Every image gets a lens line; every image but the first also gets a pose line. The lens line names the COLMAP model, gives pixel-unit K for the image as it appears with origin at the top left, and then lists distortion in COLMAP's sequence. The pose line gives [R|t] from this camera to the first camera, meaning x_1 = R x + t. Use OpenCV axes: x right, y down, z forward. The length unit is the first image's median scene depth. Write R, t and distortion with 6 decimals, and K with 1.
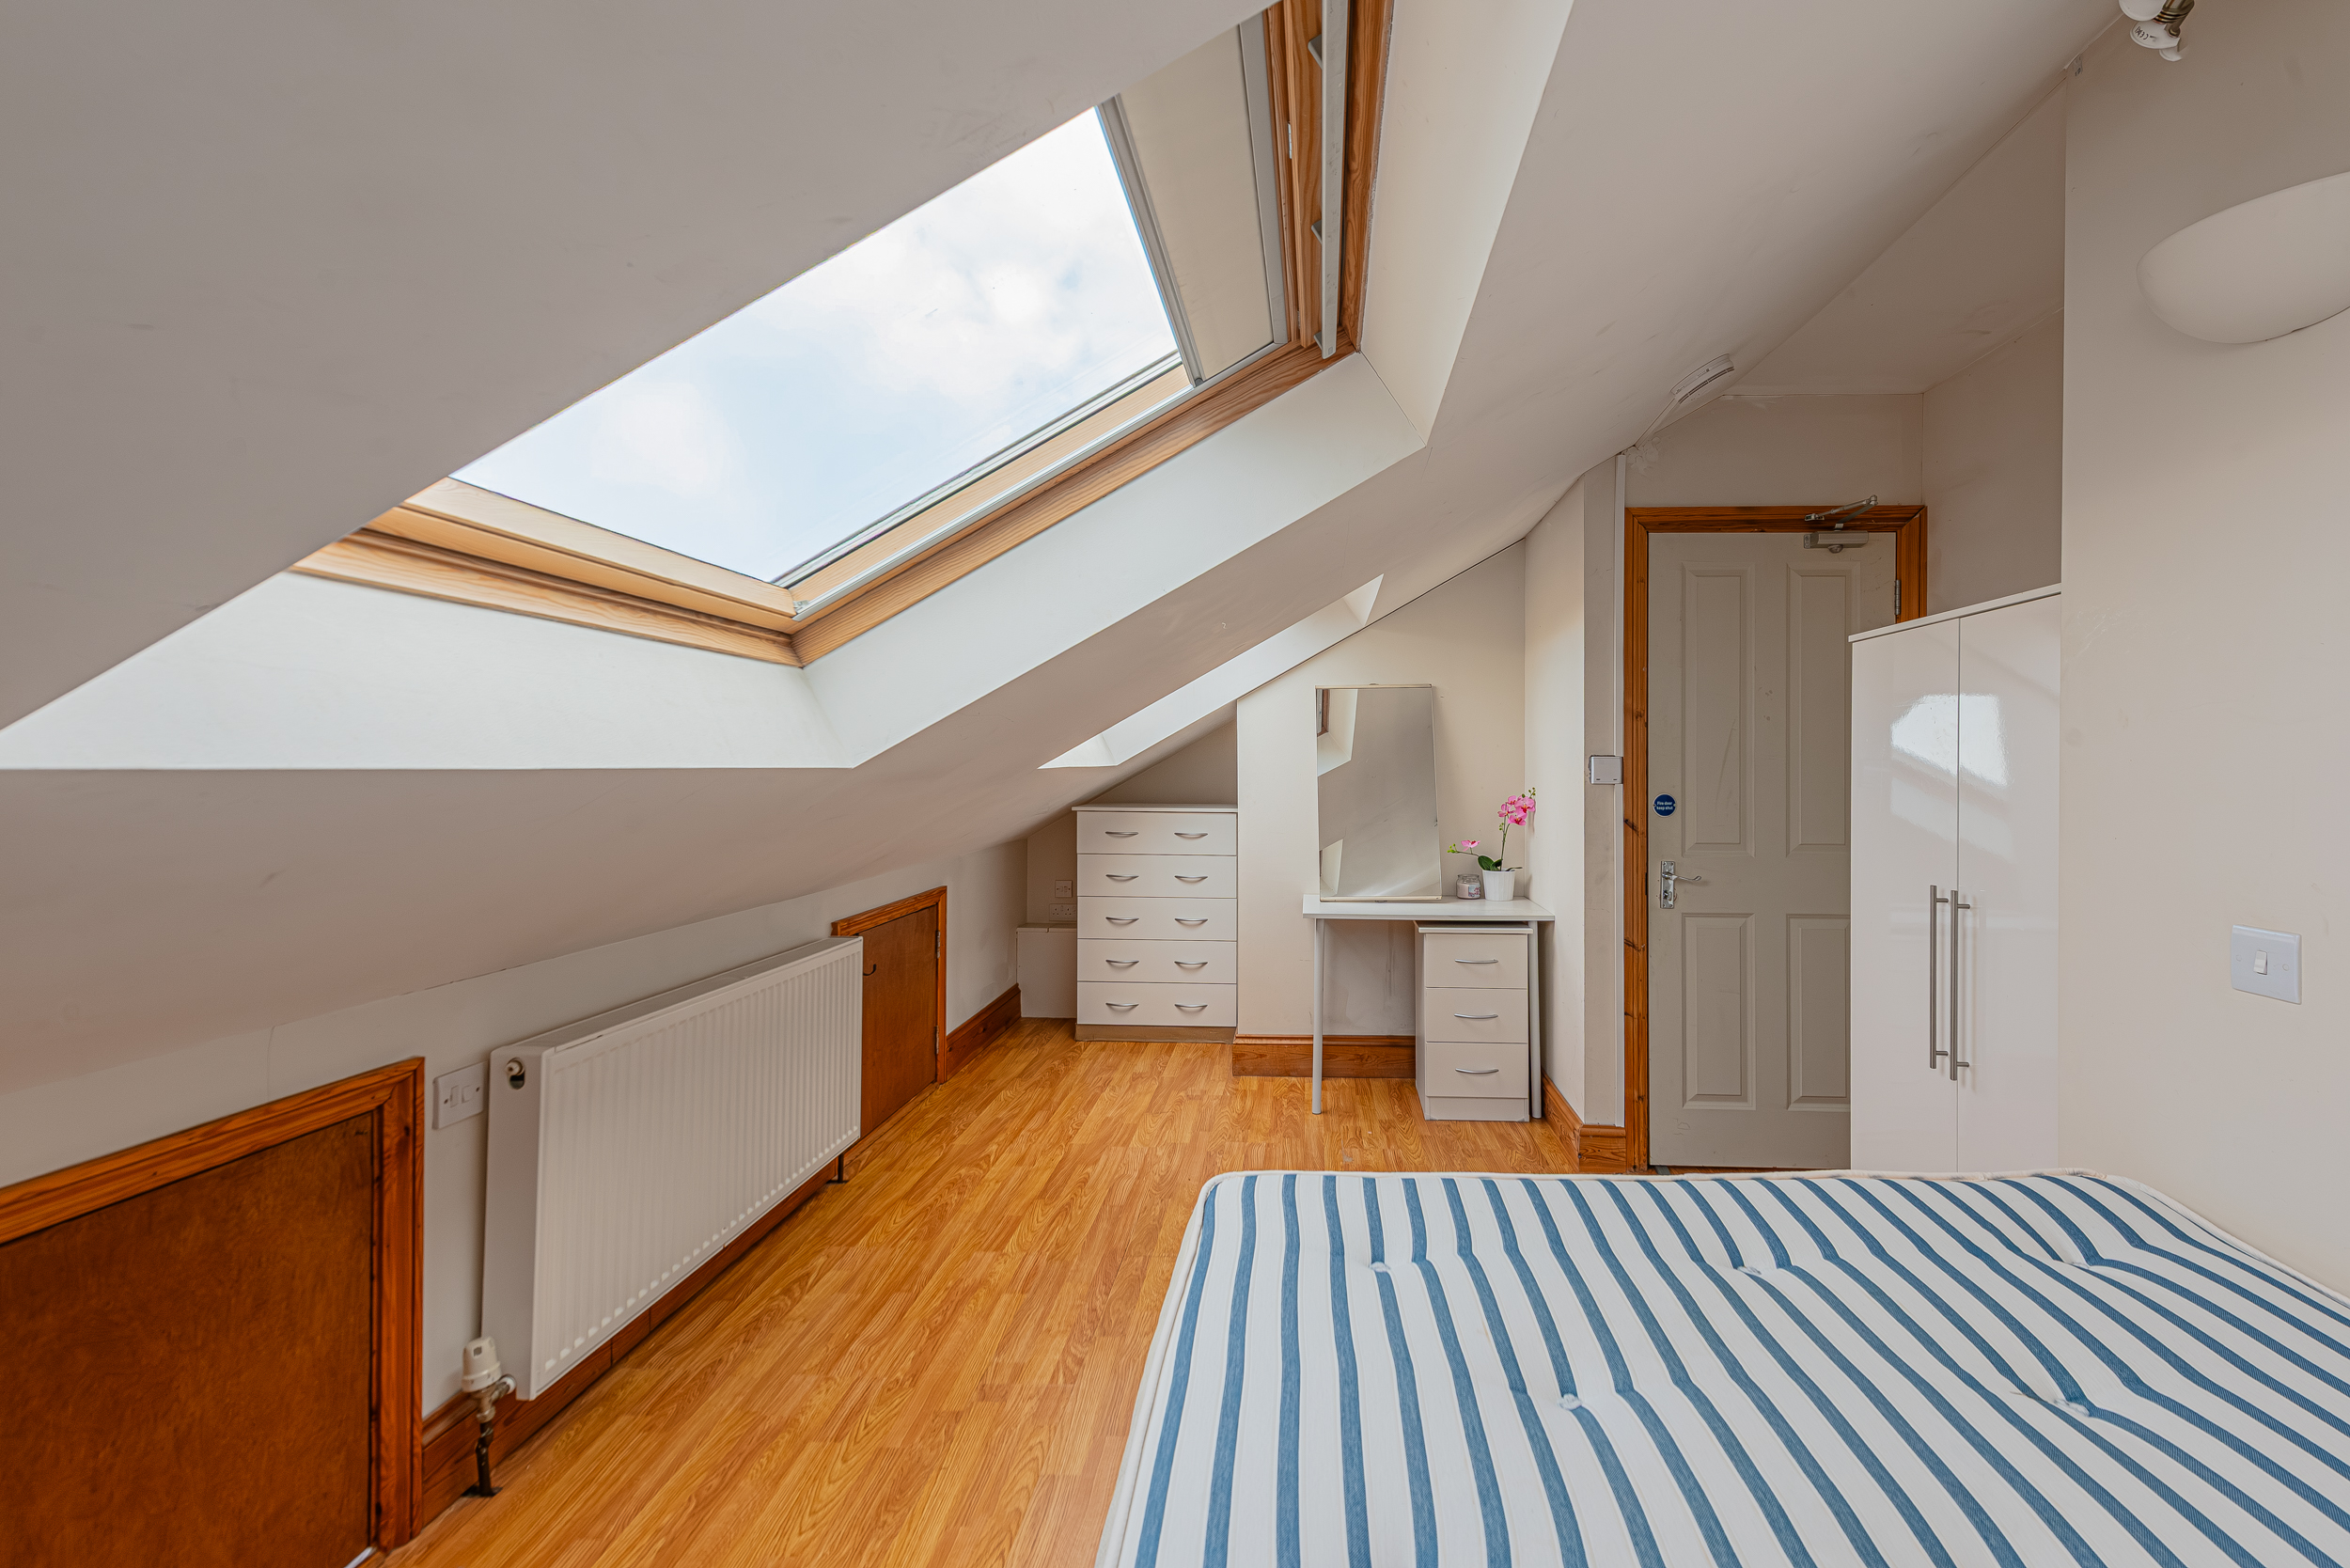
lens RADIAL K [[920.6, 0, 1182.7], [0, 920.6, 794.7], [0, 0, 1]] dist [0.023919, -0.007995]
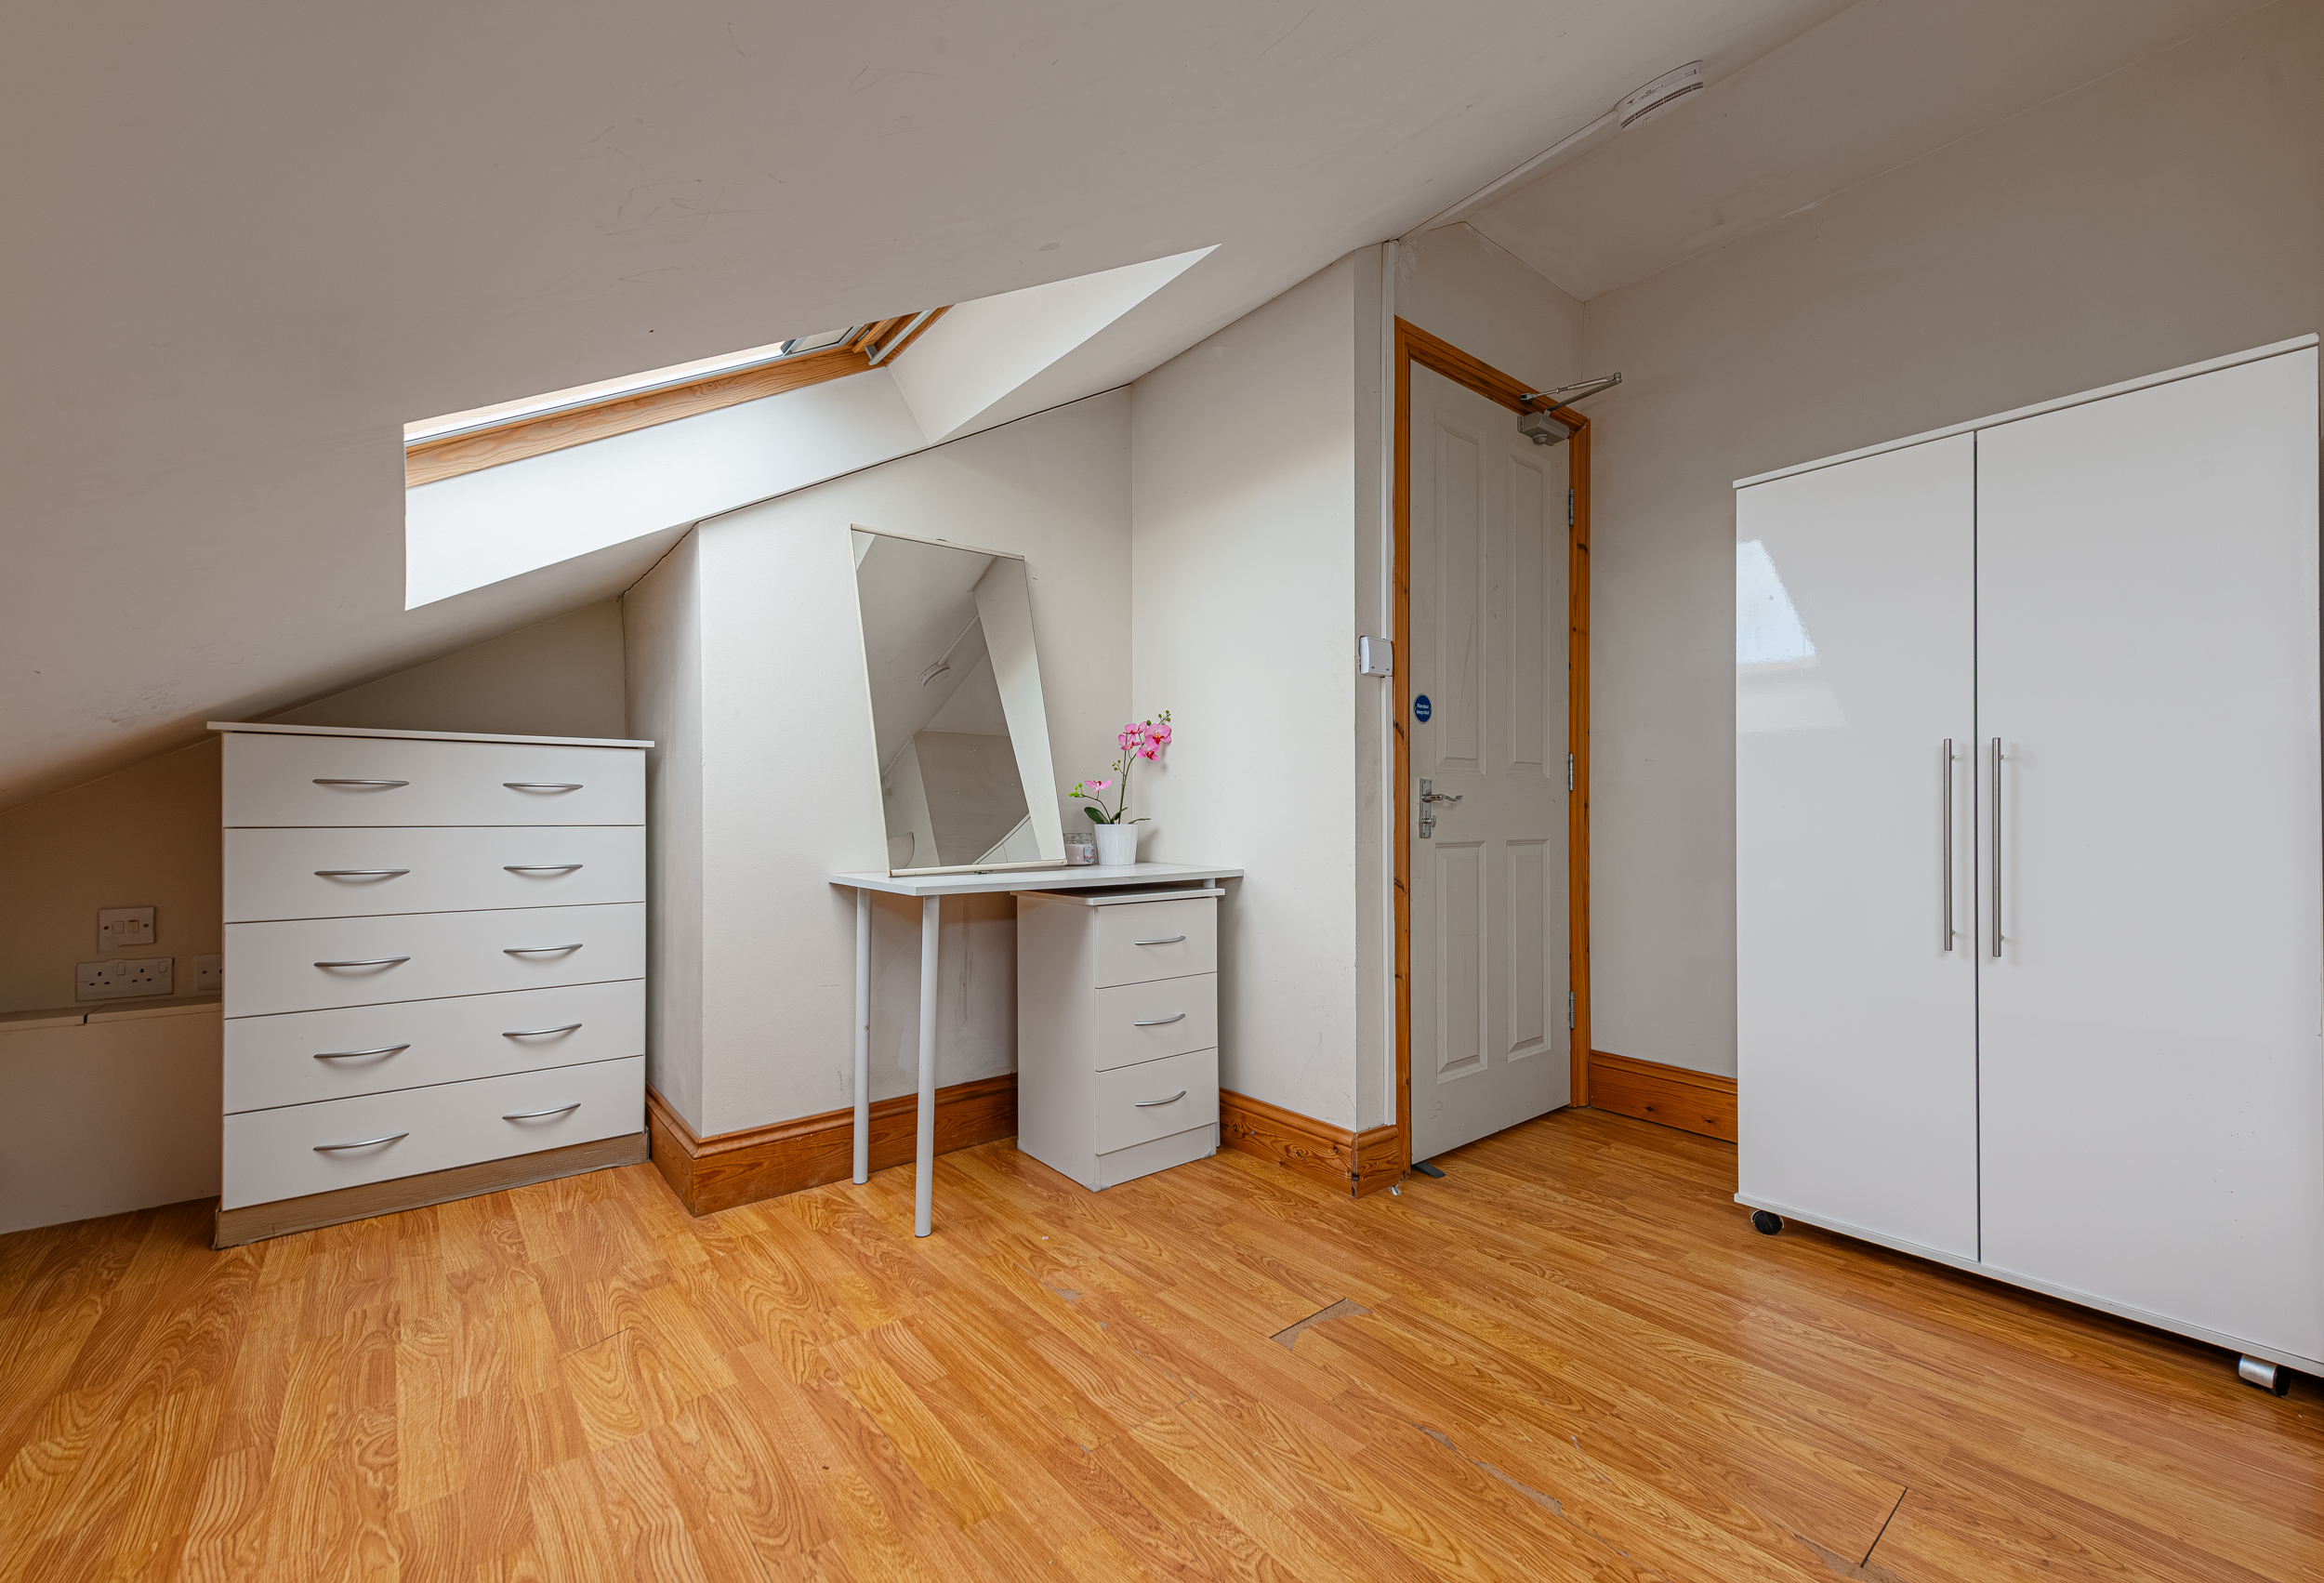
lens RADIAL K [[951.9, 0, 1165.1], [0, 951.9, 825.7], [0, 0, 1]] dist [0.034012, -0.012611]
pose [[0.698916, 0.002179, 0.715201, -0.171407], [0.005822, 0.999945, -0.008735, 0.090606], [-0.715180, 0.010269, 0.698865, 0.448157]]
